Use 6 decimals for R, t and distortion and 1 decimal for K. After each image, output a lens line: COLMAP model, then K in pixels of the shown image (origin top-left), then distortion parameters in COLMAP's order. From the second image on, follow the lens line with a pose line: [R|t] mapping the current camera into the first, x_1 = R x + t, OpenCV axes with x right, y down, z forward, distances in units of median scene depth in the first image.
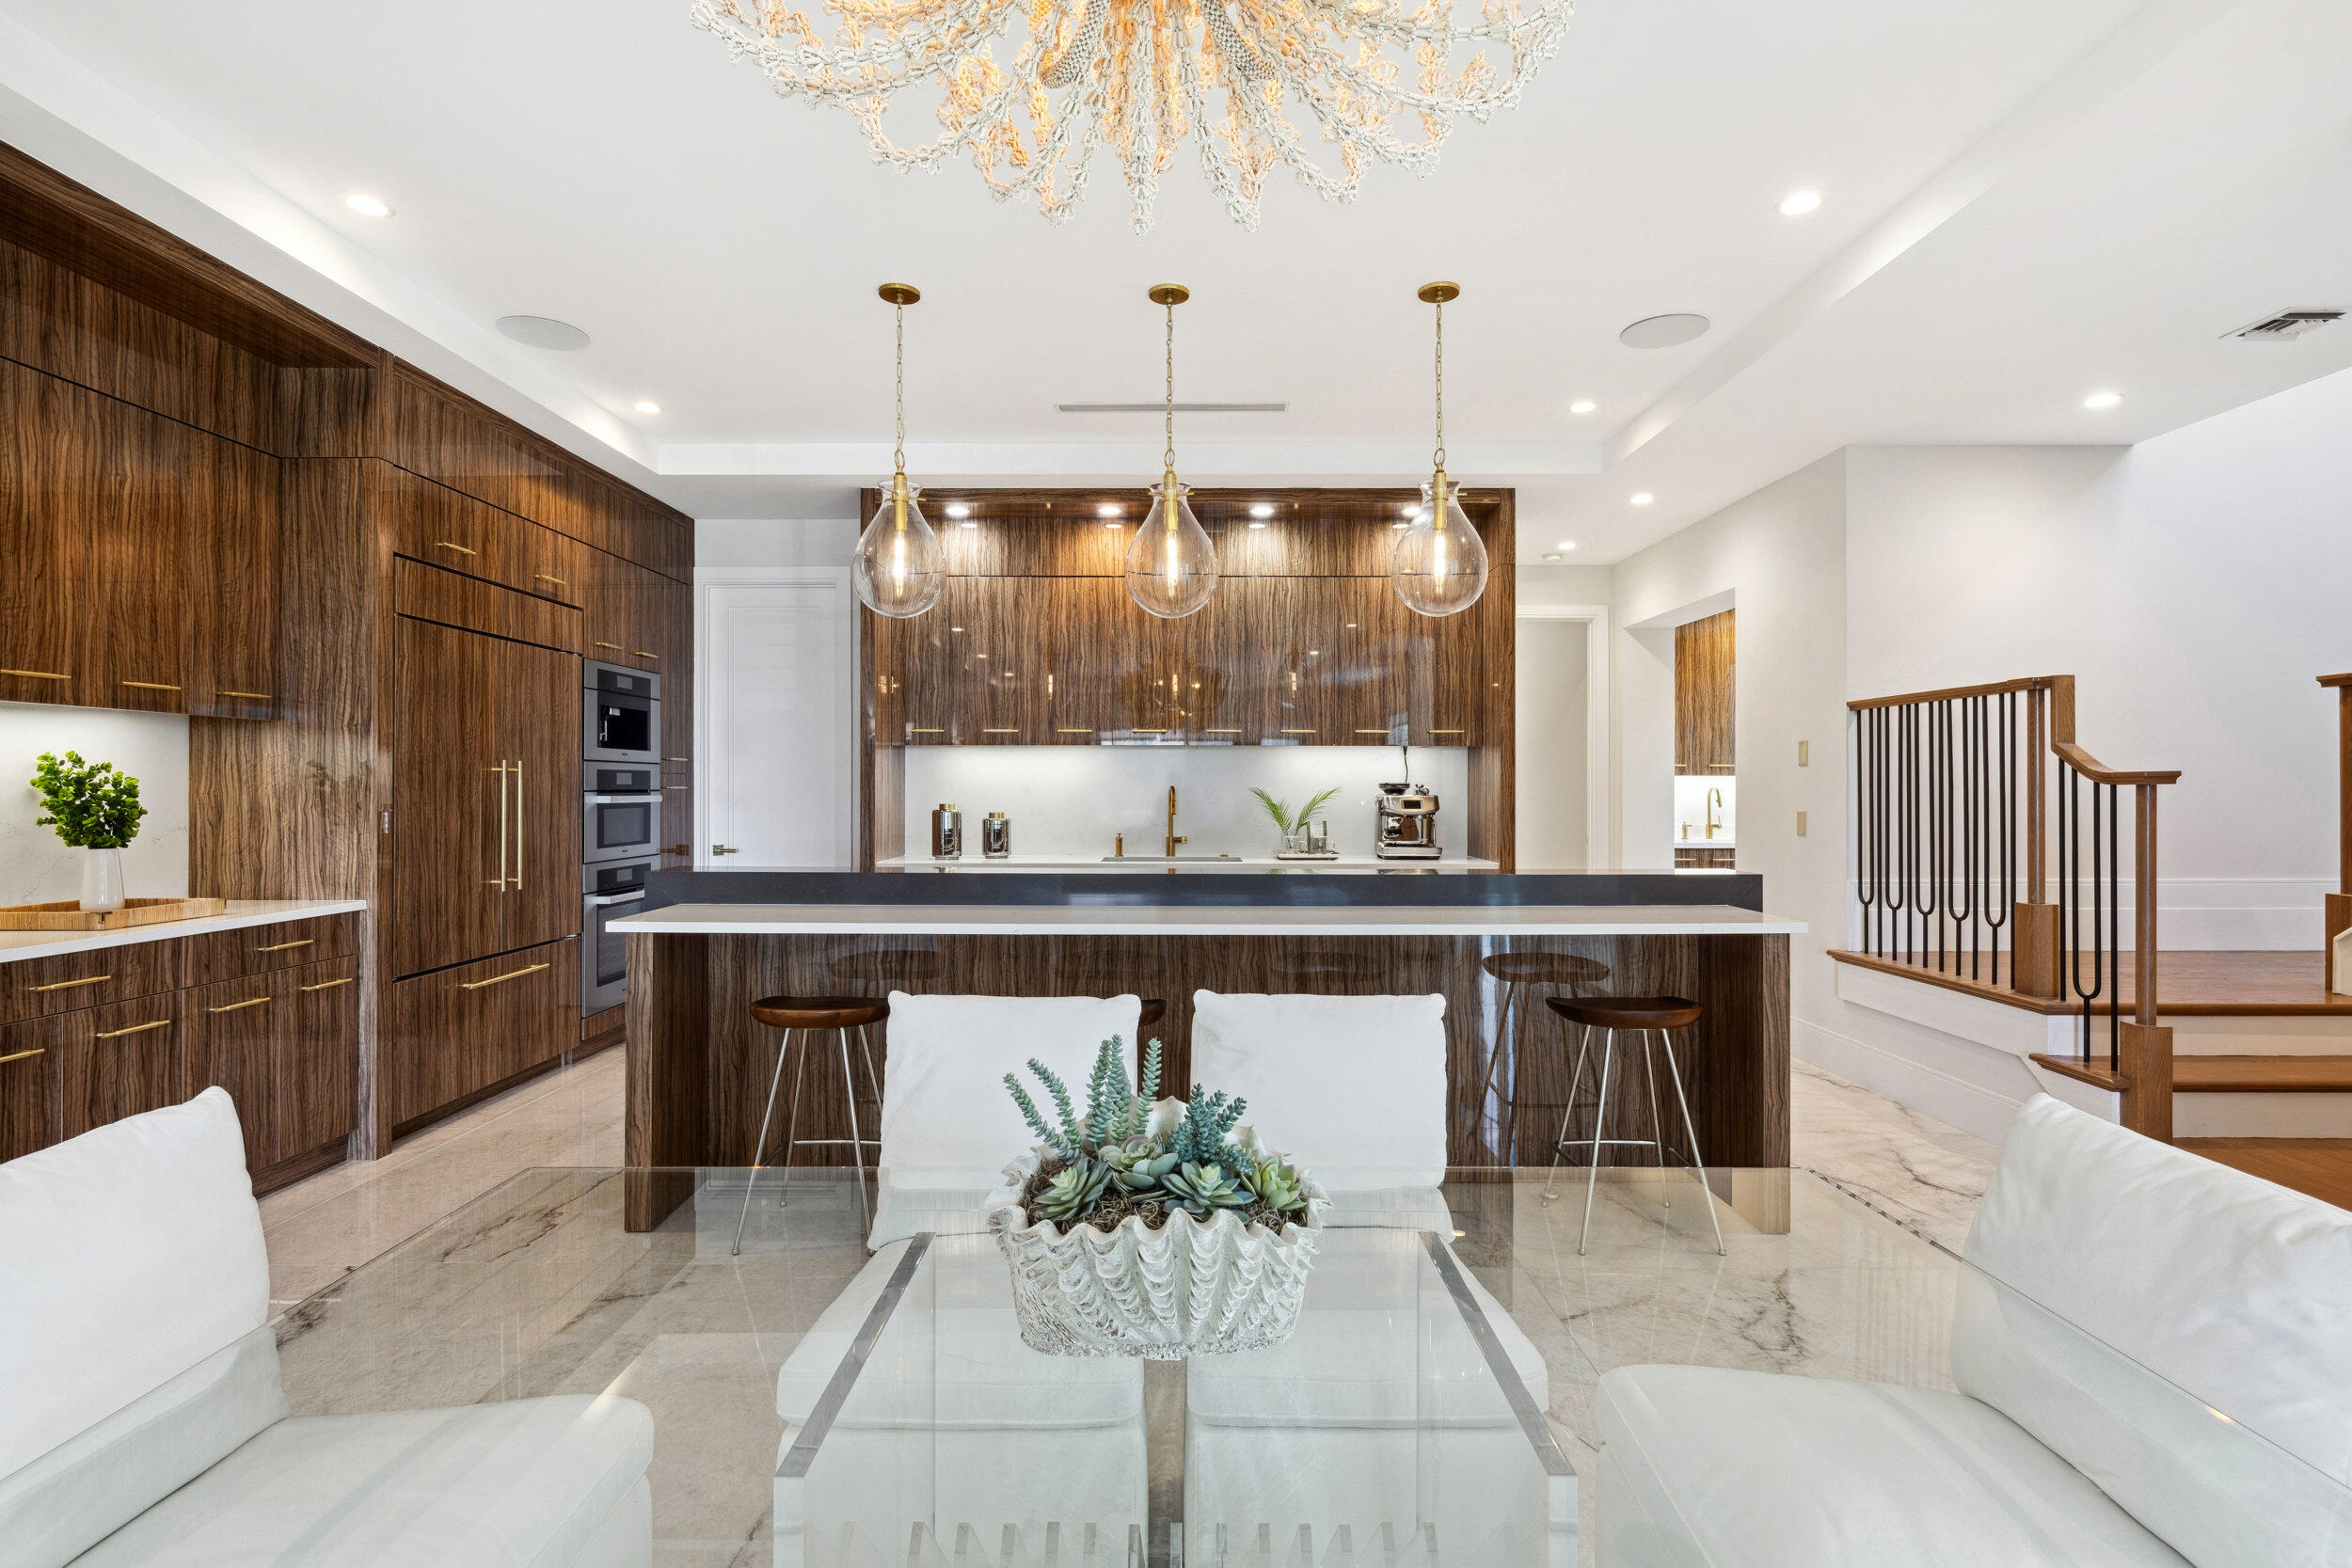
lens RADIAL K [[1128.5, 0, 1176.0], [0, 1128.5, 784.0], [0, 0, 1]] dist [0.001148, 0.000472]
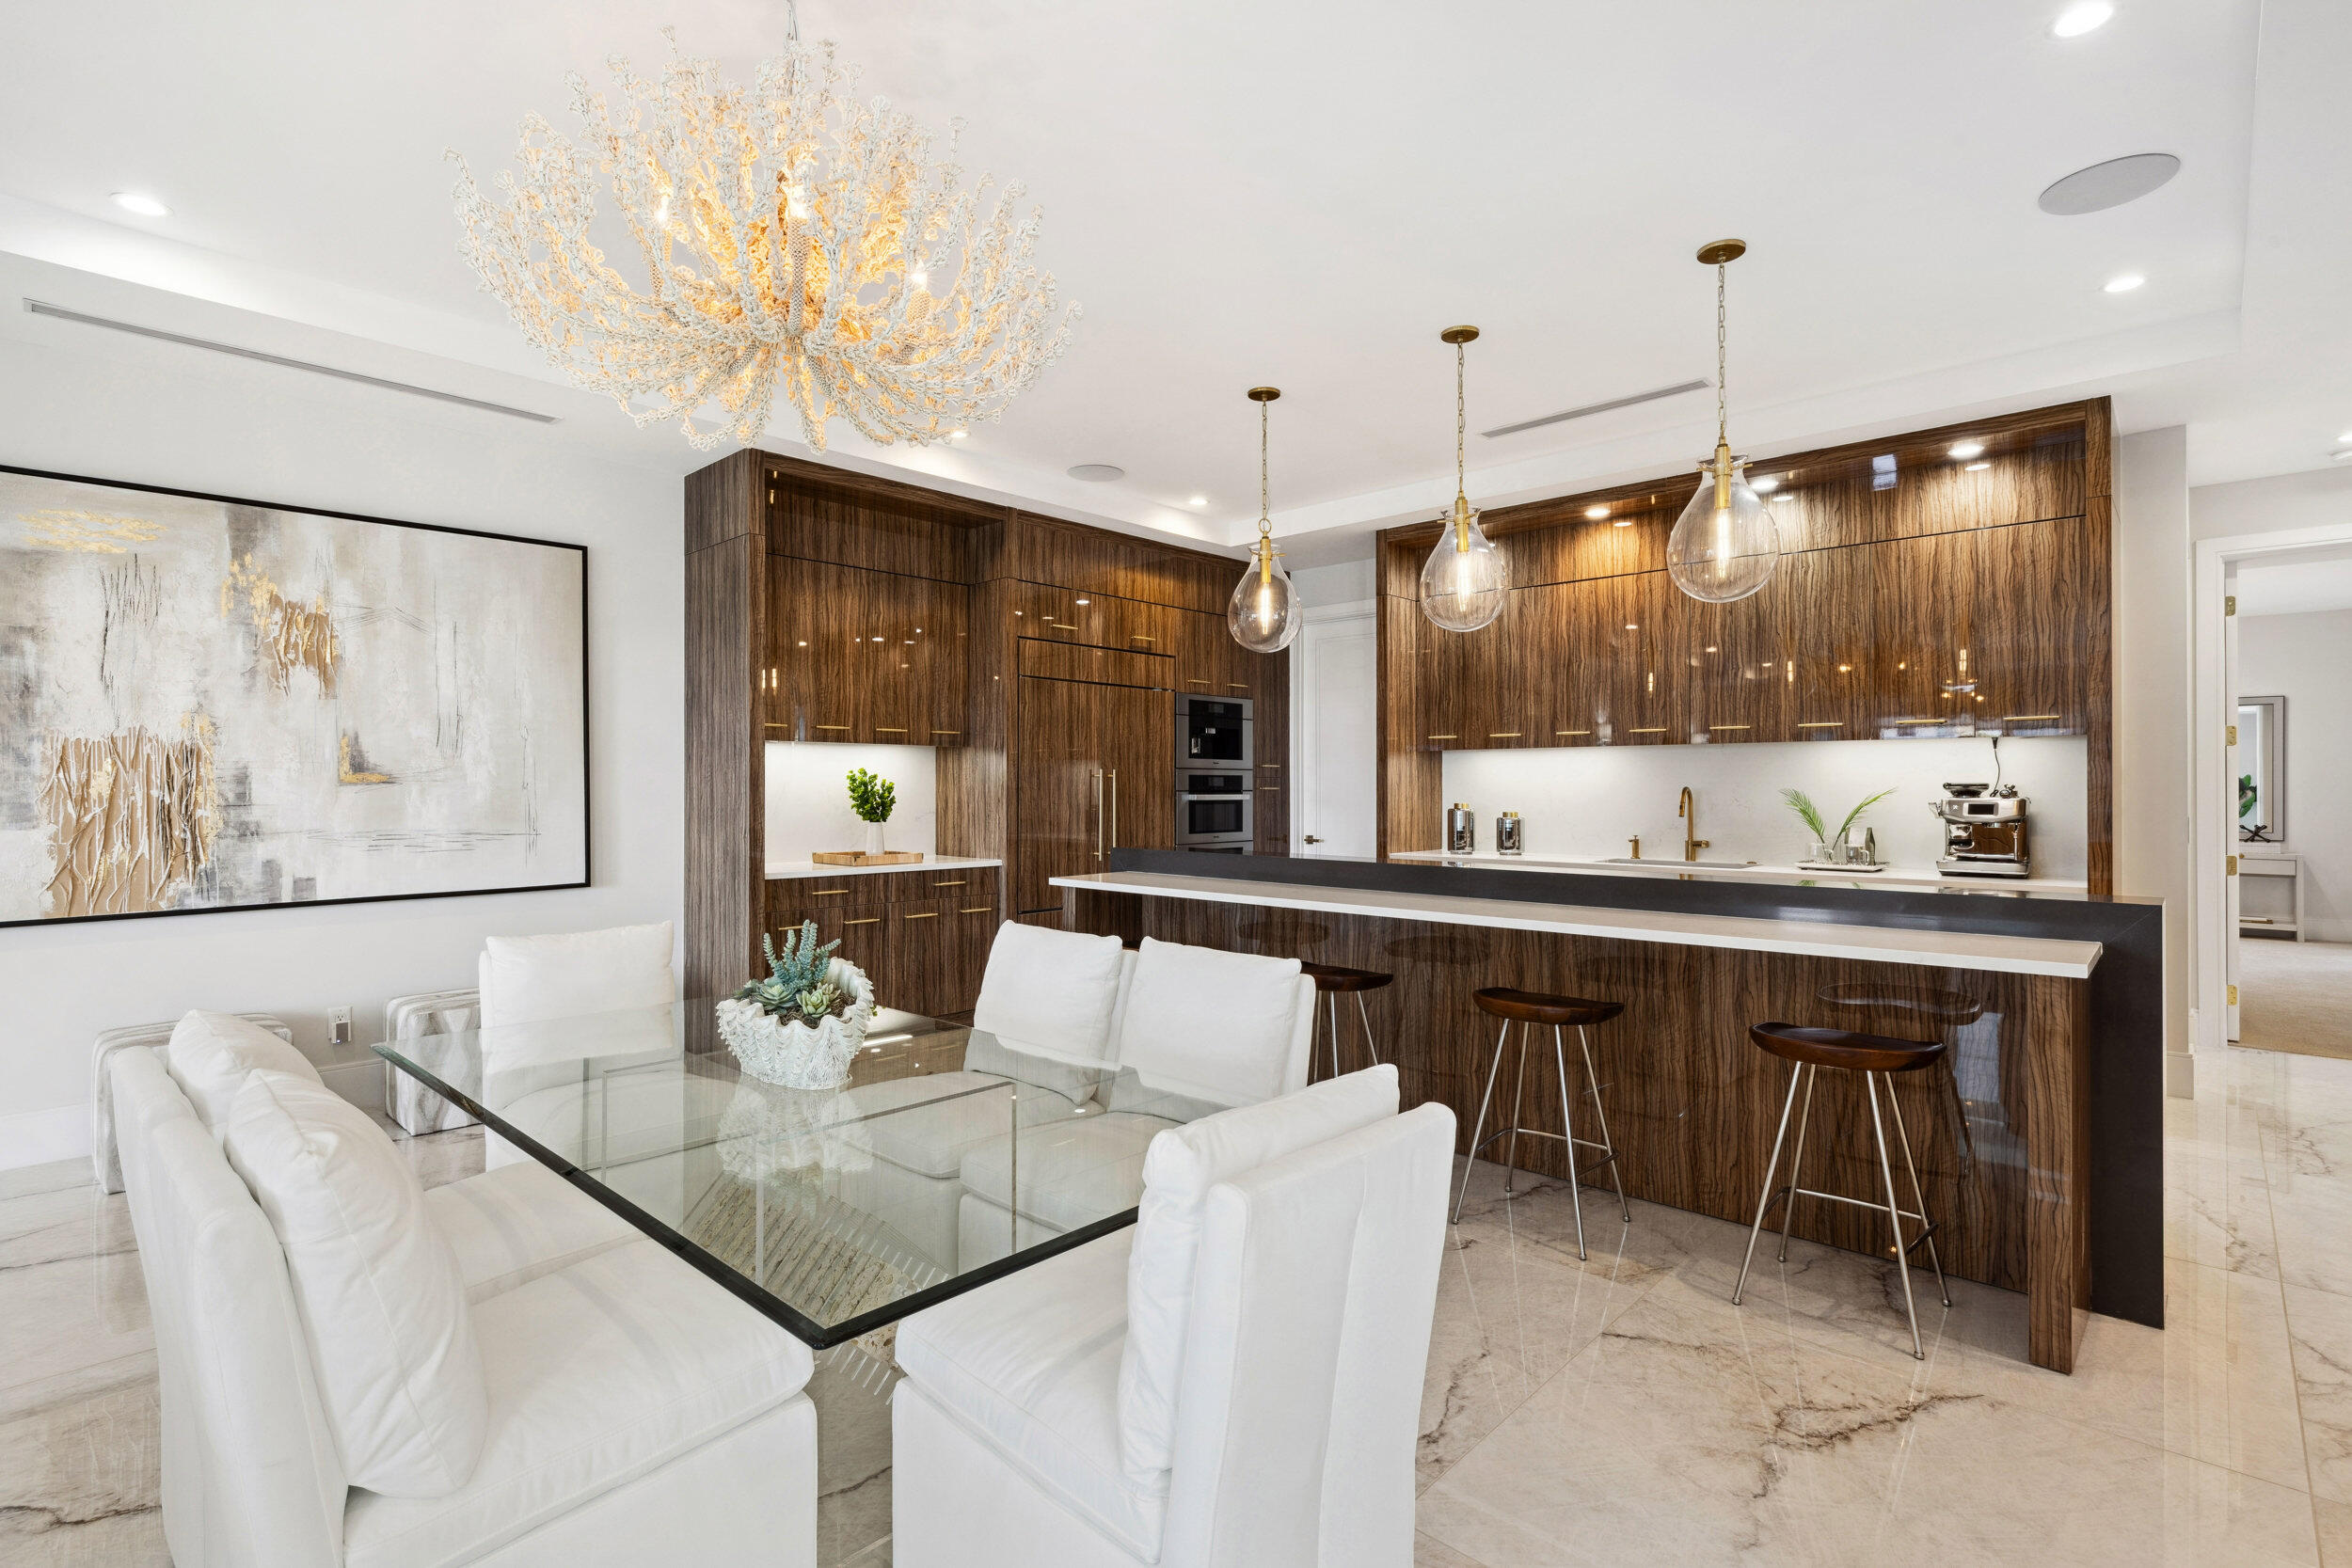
lens RADIAL K [[1134.5, 0, 1176.0], [0, 1134.5, 784.0], [0, 0, 1]] dist [0.013651, 0.000563]
pose [[0.733826, -0.002419, -0.679333, 0.400106], [0.001754, 0.999997, -0.001667, 0.000207], [0.679335, 0.000032, 0.733828, 0.003370]]
